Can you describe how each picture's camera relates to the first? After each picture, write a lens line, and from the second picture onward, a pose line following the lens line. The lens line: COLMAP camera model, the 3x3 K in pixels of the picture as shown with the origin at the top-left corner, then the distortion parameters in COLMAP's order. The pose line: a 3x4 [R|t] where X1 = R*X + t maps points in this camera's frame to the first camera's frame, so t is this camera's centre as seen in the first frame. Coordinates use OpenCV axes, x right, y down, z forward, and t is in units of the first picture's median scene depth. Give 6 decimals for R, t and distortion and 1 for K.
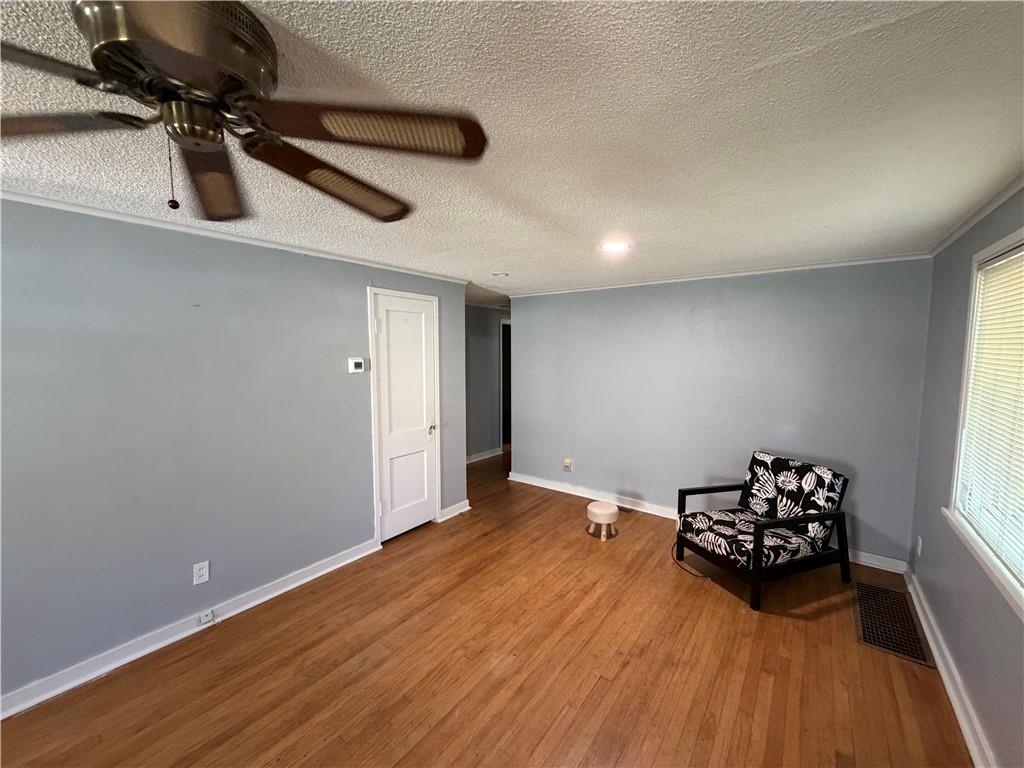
lens RADIAL K [[409.3, 0, 510.3], [0, 409.3, 385.6], [0, 0, 1]] dist [-0.000317, -0.000170]
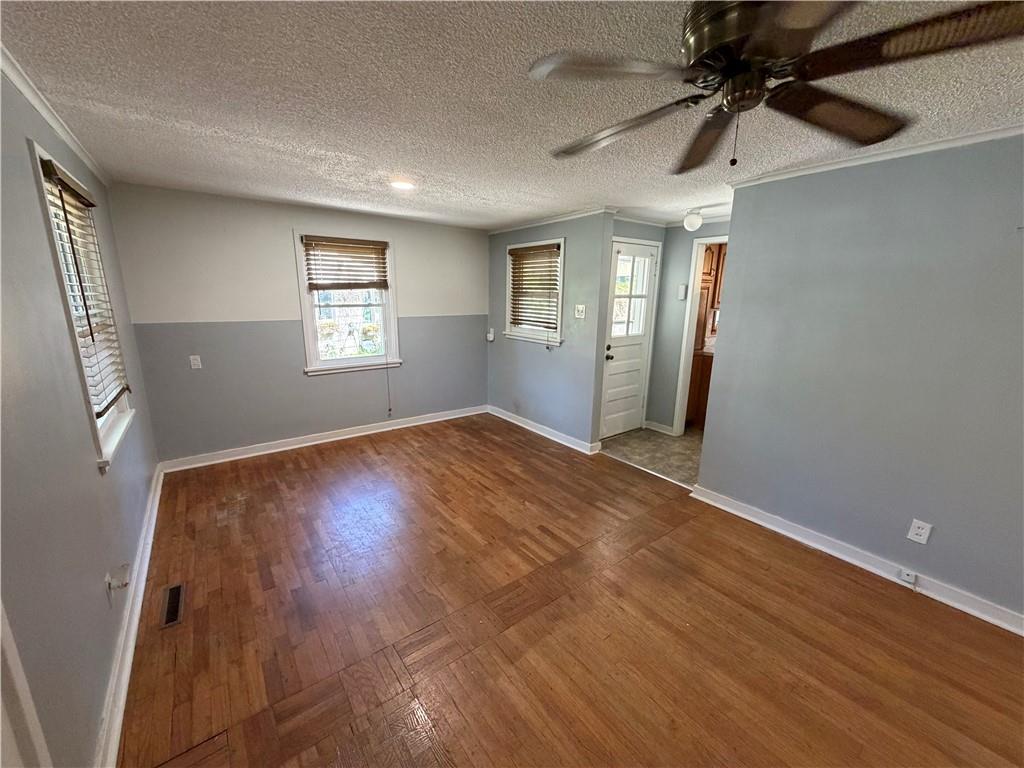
lens RADIAL K [[409.3, 0, 510.0], [0, 409.3, 383.2], [0, 0, 1]] dist [-0.000317, -0.000170]
pose [[-0.256118, 0.215969, -0.942211, 0.334545], [-0.111071, 0.961691, 0.250626, 0.003585], [0.960243, 0.168842, -0.222318, 0.298482]]
